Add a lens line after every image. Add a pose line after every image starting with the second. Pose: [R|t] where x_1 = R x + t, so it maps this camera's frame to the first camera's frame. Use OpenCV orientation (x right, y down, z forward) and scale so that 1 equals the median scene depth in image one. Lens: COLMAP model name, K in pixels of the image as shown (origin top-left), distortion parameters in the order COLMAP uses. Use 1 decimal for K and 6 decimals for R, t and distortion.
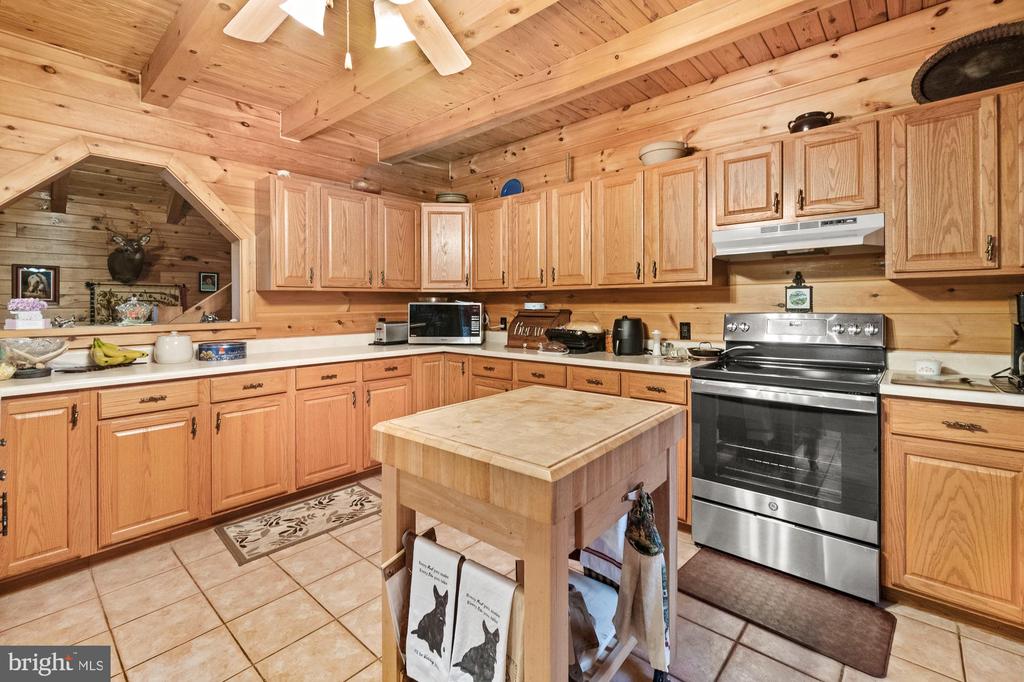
lens RADIAL K [[454.6, 0, 507.3], [0, 454.6, 304.3], [0, 0, 1]] dist [-0.000838, -0.000275]
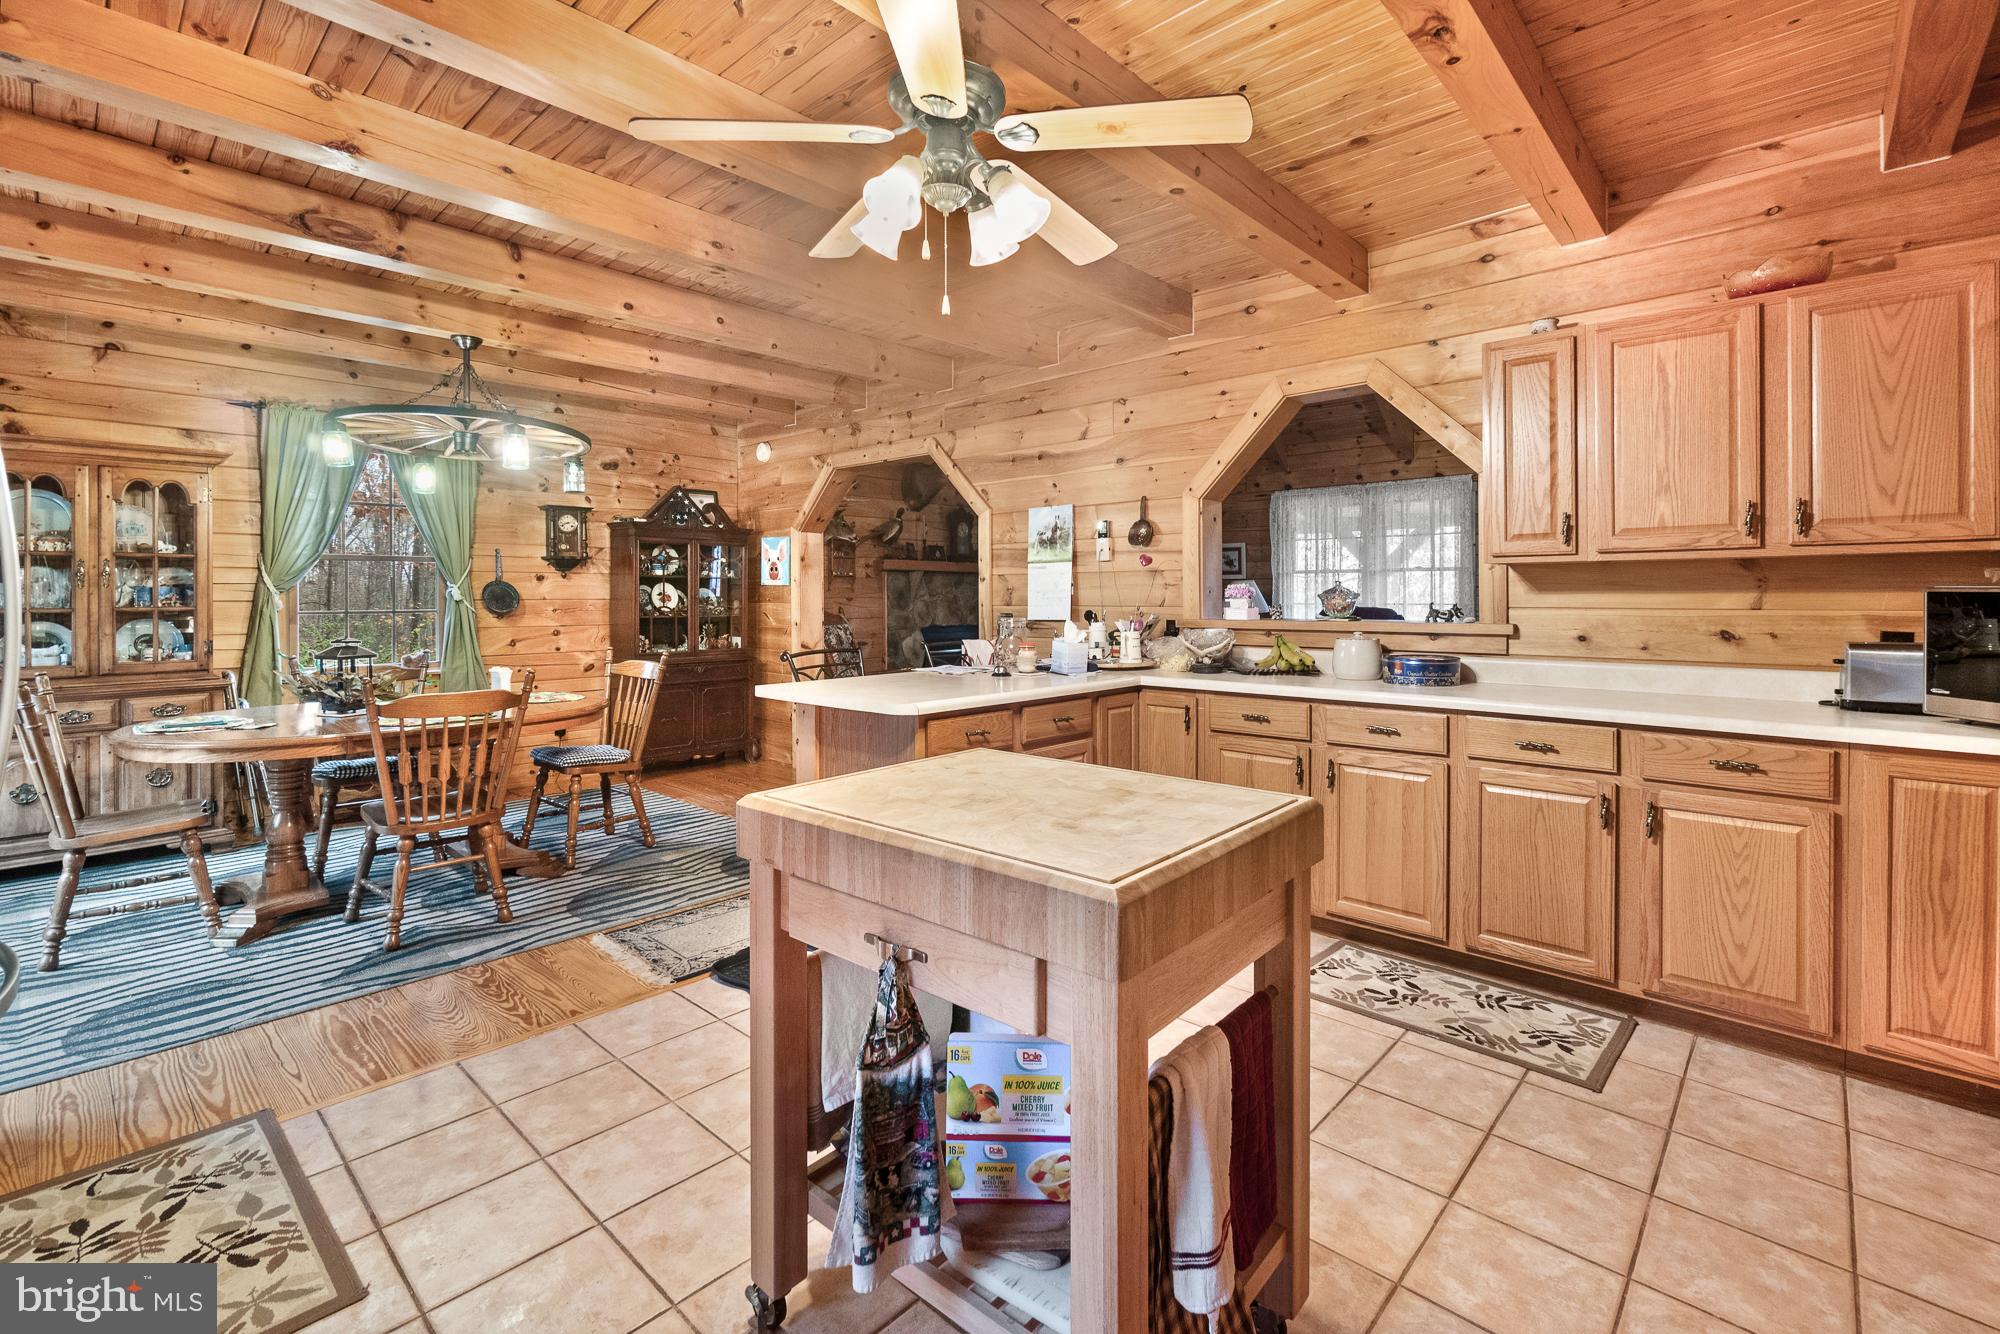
lens RADIAL K [[887.9, 0, 990.9], [0, 887.9, 595.4], [0, 0, 1]] dist [-0.000838, -0.000275]
pose [[-0.019521, 0.009040, -0.999769, 0.555394], [0.003555, 0.999953, 0.008972, -0.006940], [0.999803, -0.003379, -0.019552, 0.479701]]
